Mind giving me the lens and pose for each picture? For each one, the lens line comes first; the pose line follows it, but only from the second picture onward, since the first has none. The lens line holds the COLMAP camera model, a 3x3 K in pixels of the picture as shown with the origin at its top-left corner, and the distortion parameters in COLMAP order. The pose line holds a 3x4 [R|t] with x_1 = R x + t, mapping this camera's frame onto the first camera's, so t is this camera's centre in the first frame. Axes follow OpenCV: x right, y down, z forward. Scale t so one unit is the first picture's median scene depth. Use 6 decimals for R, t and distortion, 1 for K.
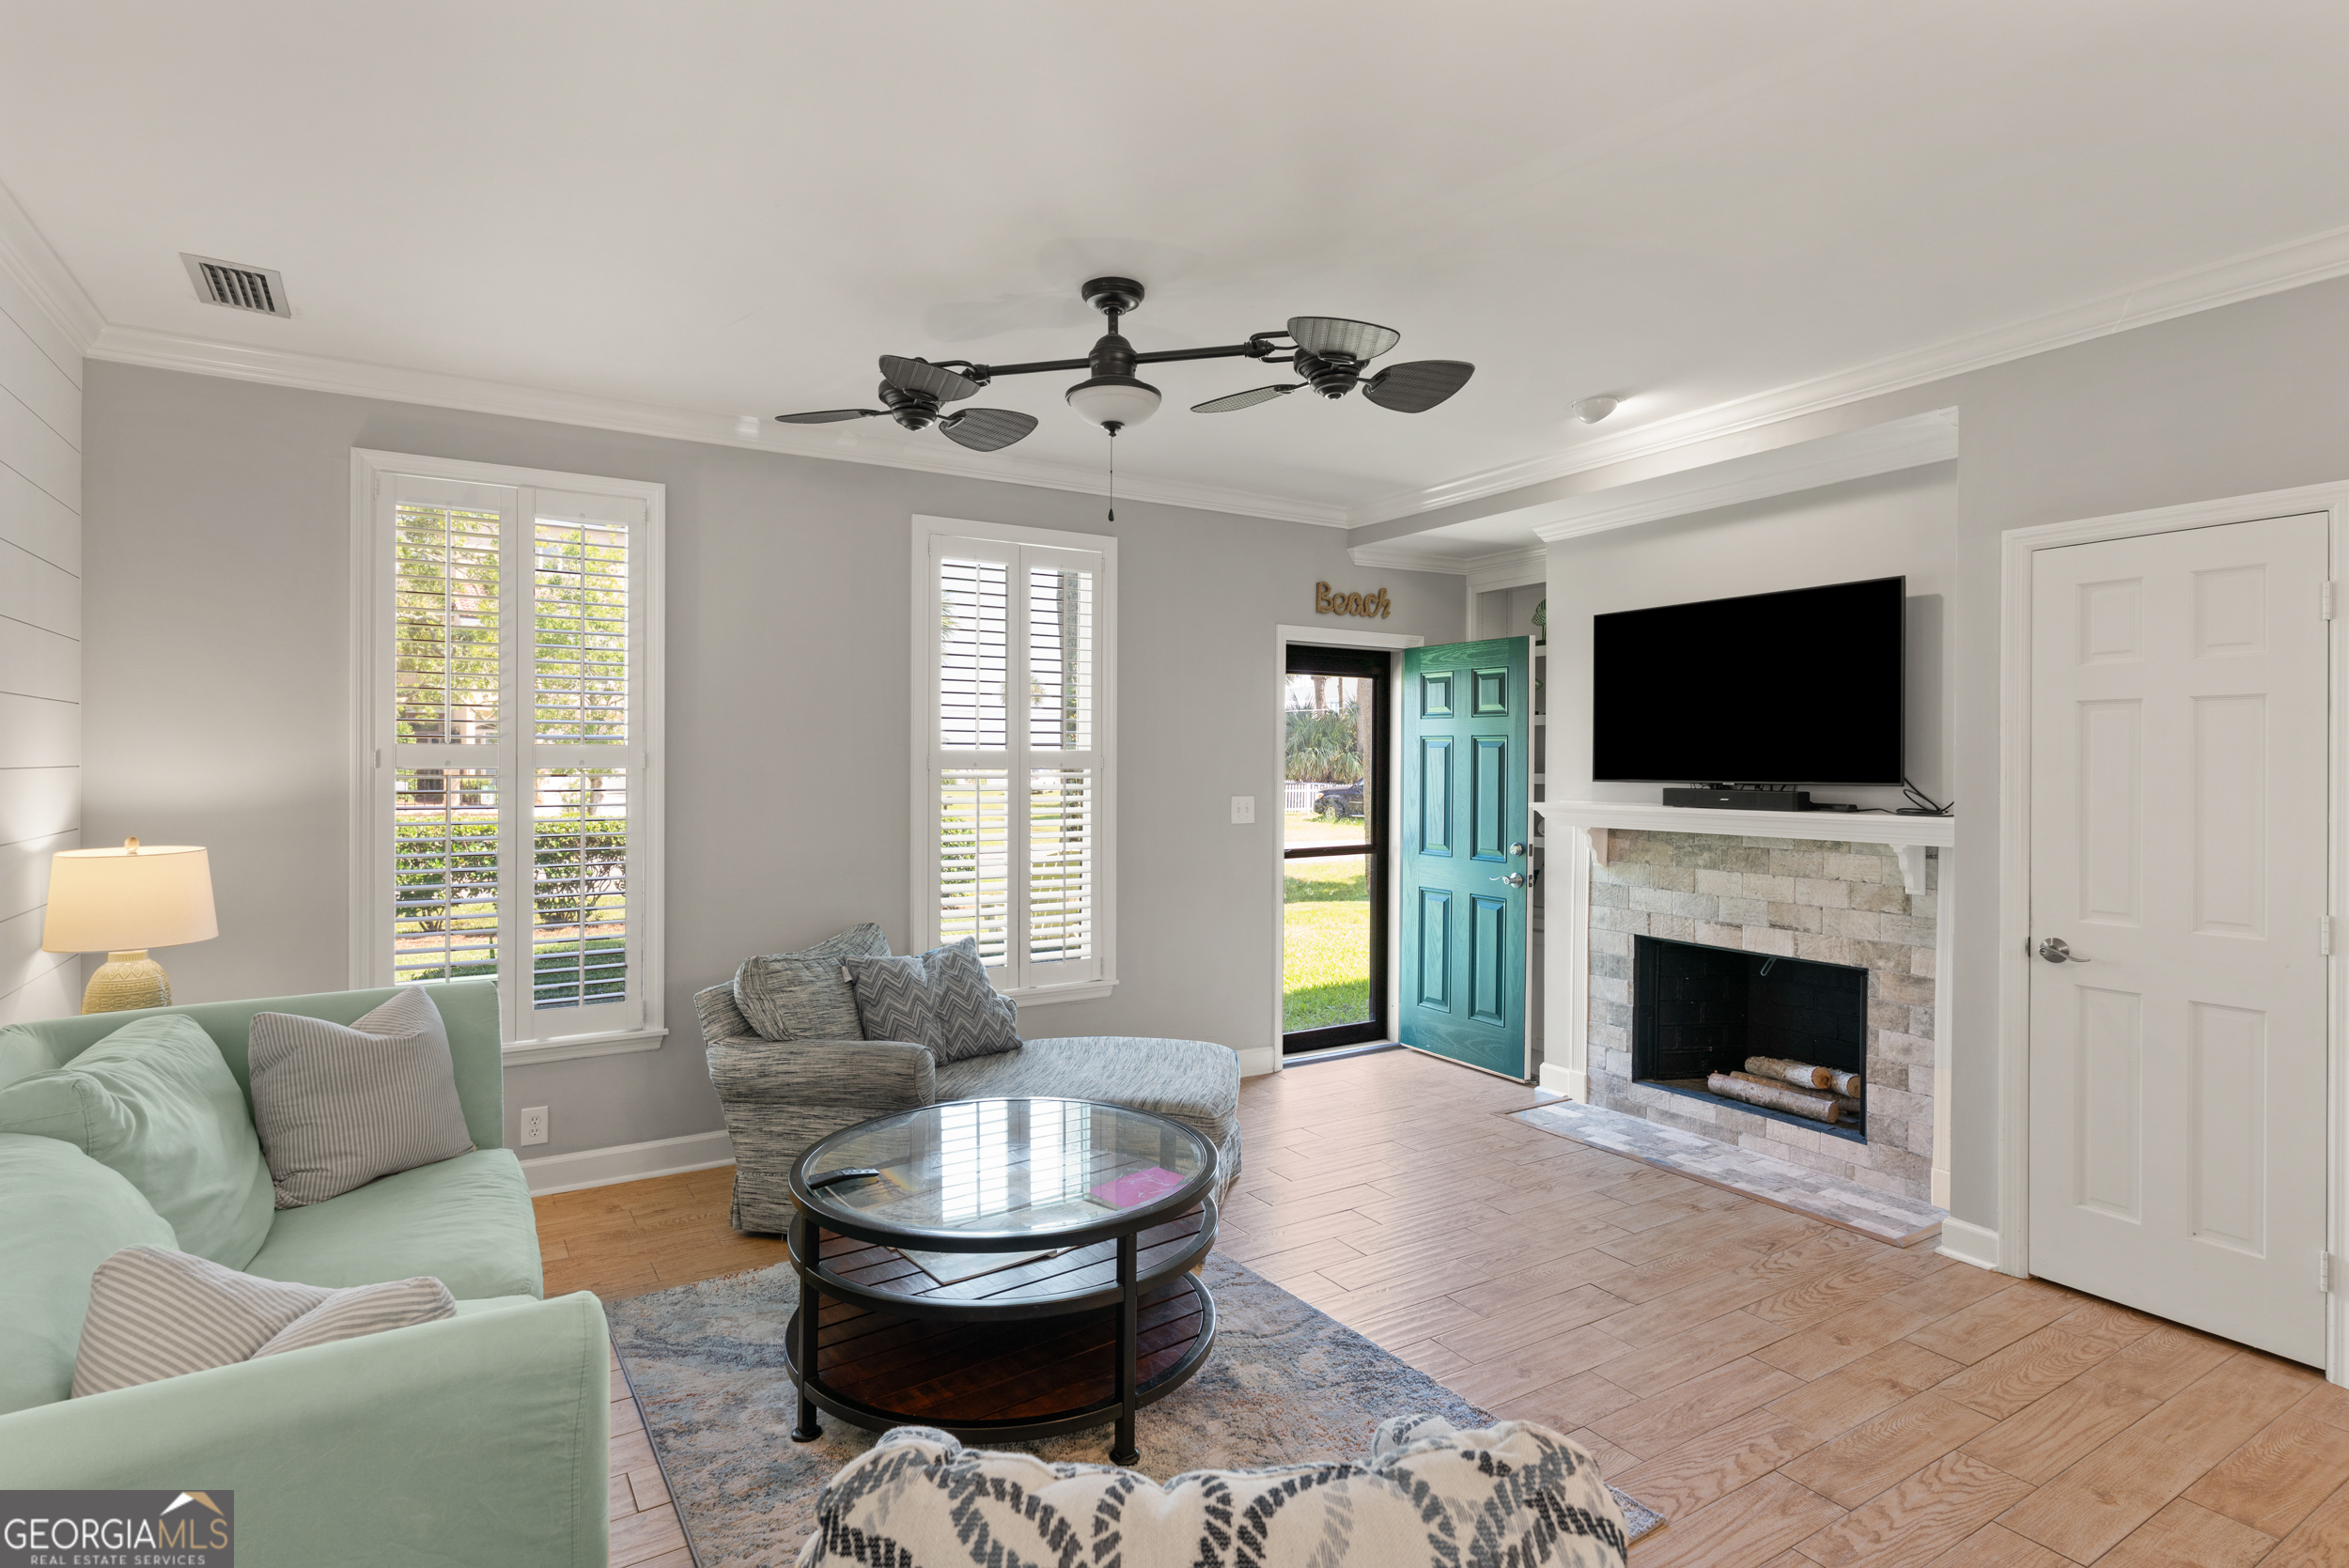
lens RADIAL K [[1187.1, 0, 1174.6], [0, 1187.1, 765.4], [0, 0, 1]] dist [-0.000236, 0.000061]
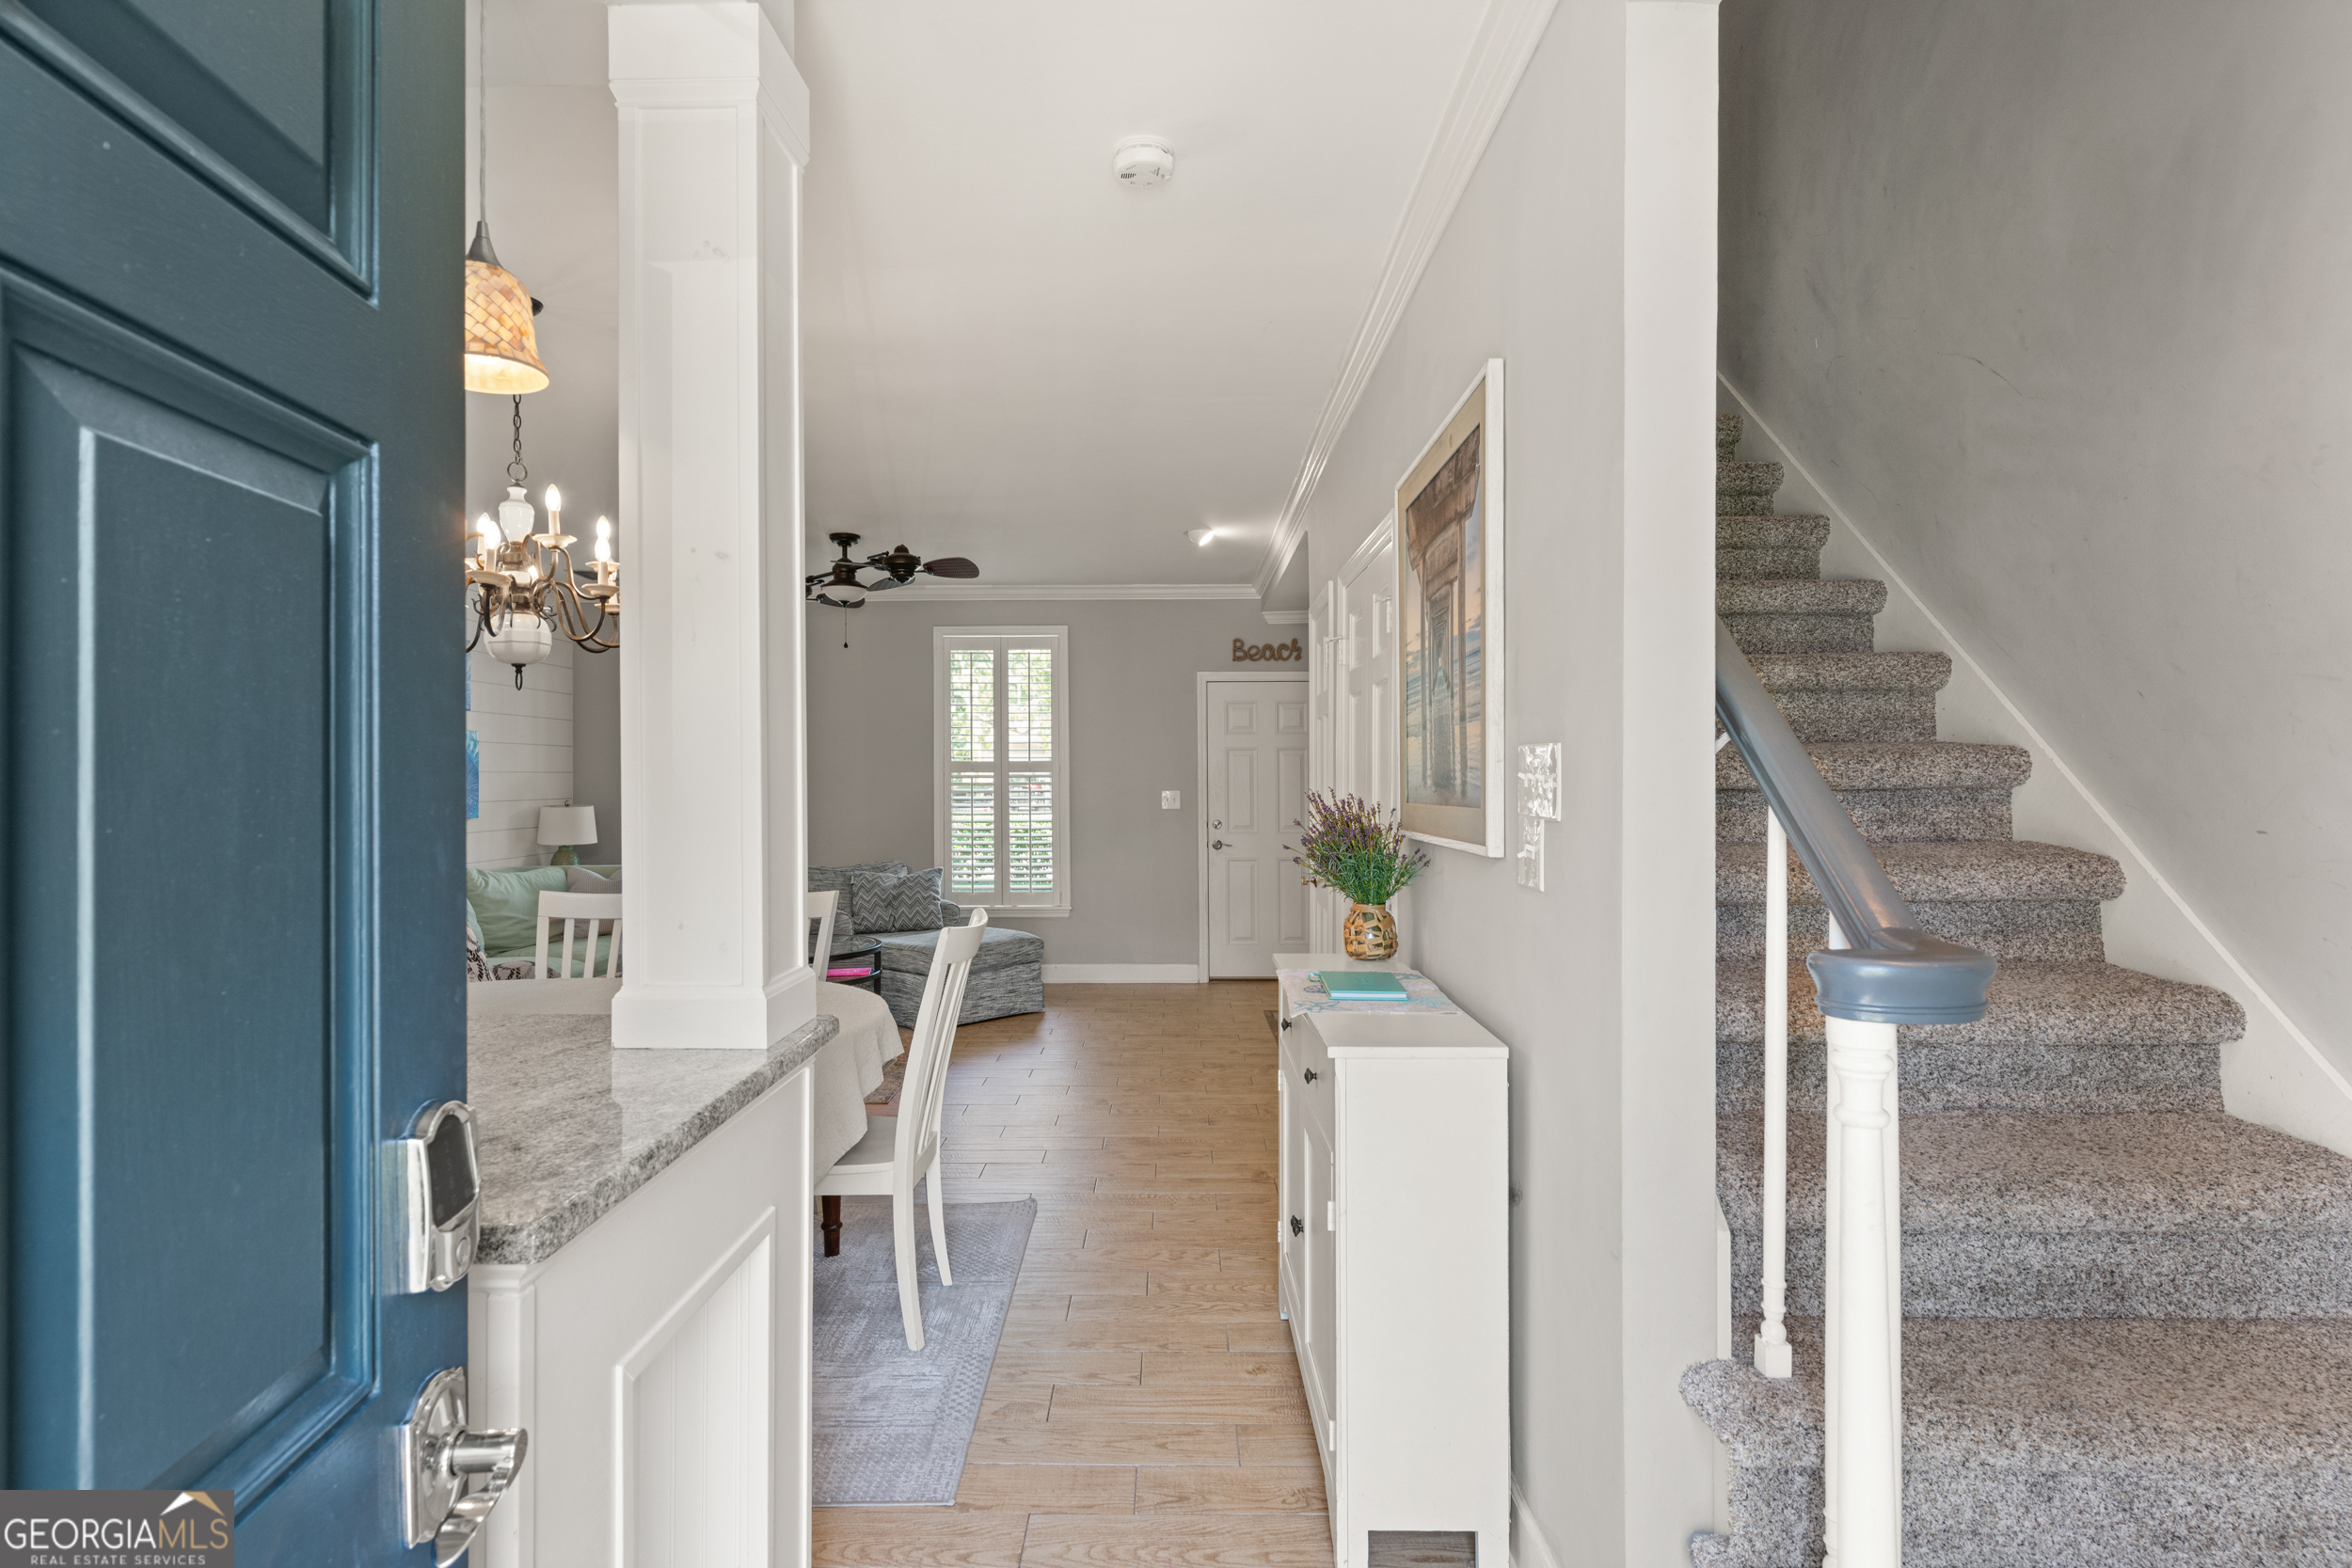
lens RADIAL K [[1188.6, 0, 1176.1], [0, 1188.6, 765.4], [0, 0, 1]] dist [-0.000236, 0.000061]
pose [[0.854408, -0.009964, -0.519507, 0.899440], [0.004689, 0.999923, -0.011465, 0.012417], [0.519582, 0.007359, 0.854389, -0.270516]]
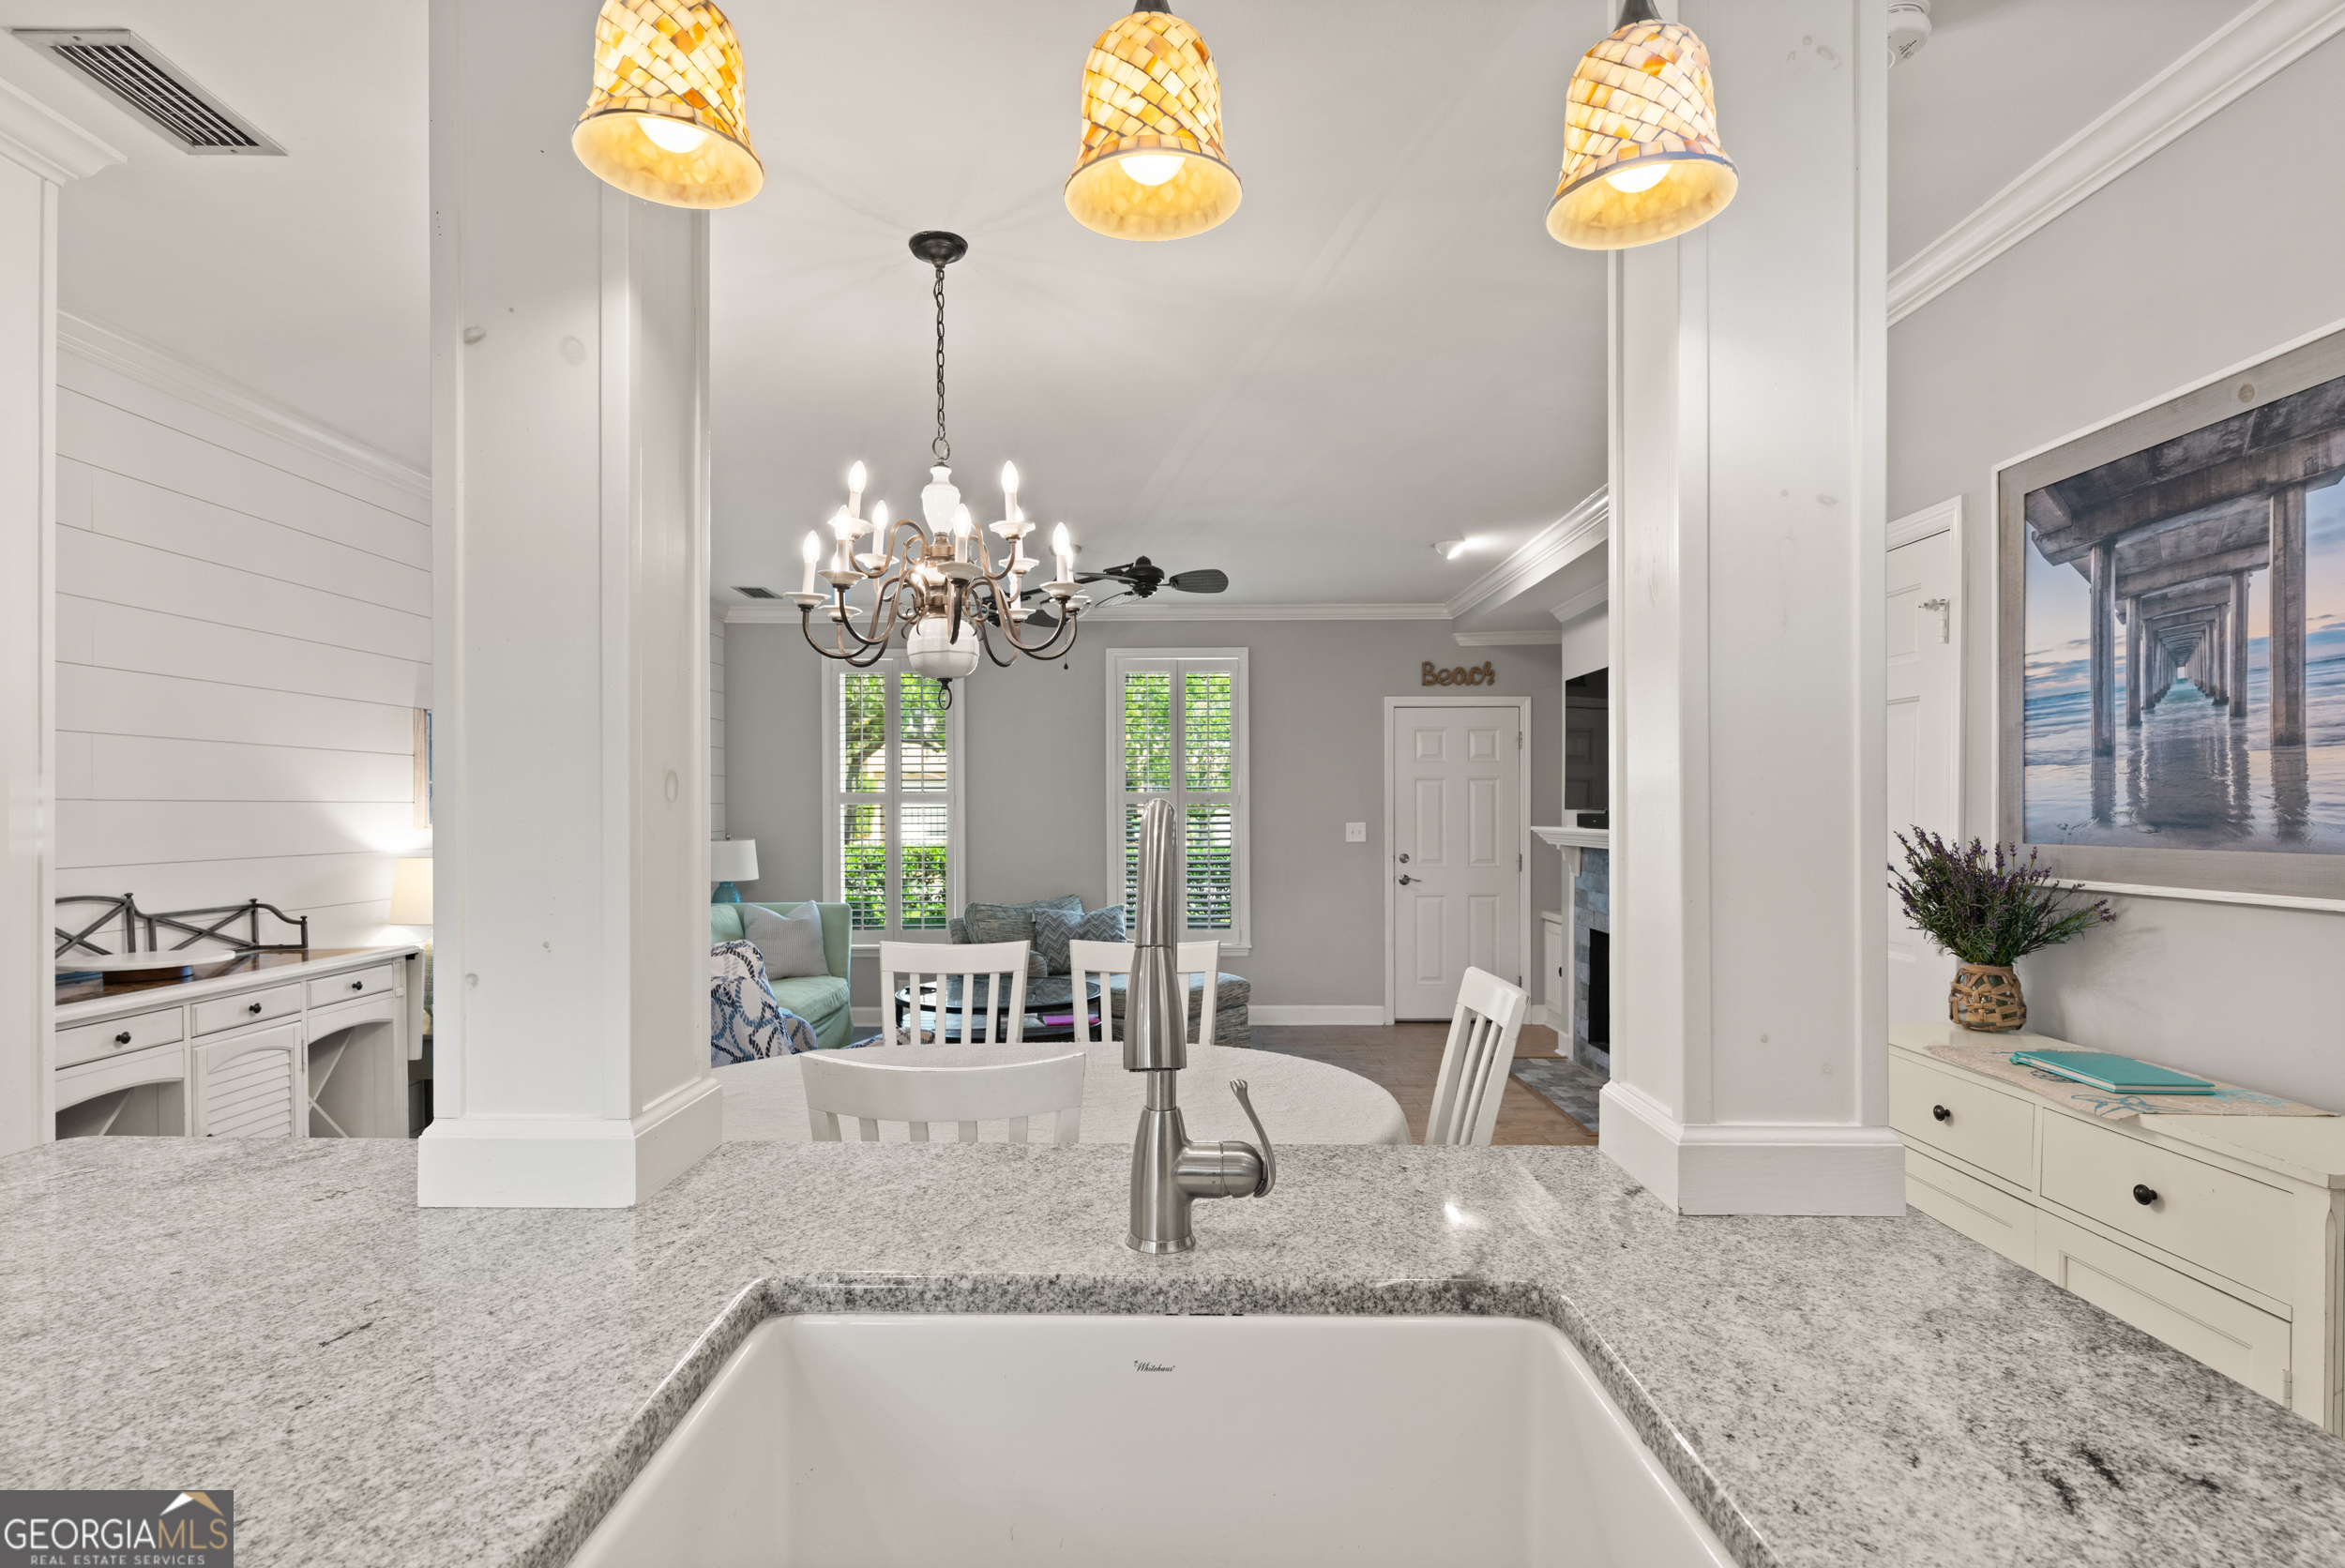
lens RADIAL K [[1171.4, 0, 1167.8], [0, 1171.4, 801.5], [0, 0, 1]] dist [-0.001236, -0.000108]
pose [[0.856554, -0.005870, -0.516023, 0.626130], [0.003990, 0.999981, -0.004752, 0.007766], [0.516041, 0.002011, 0.856561, -0.309335]]
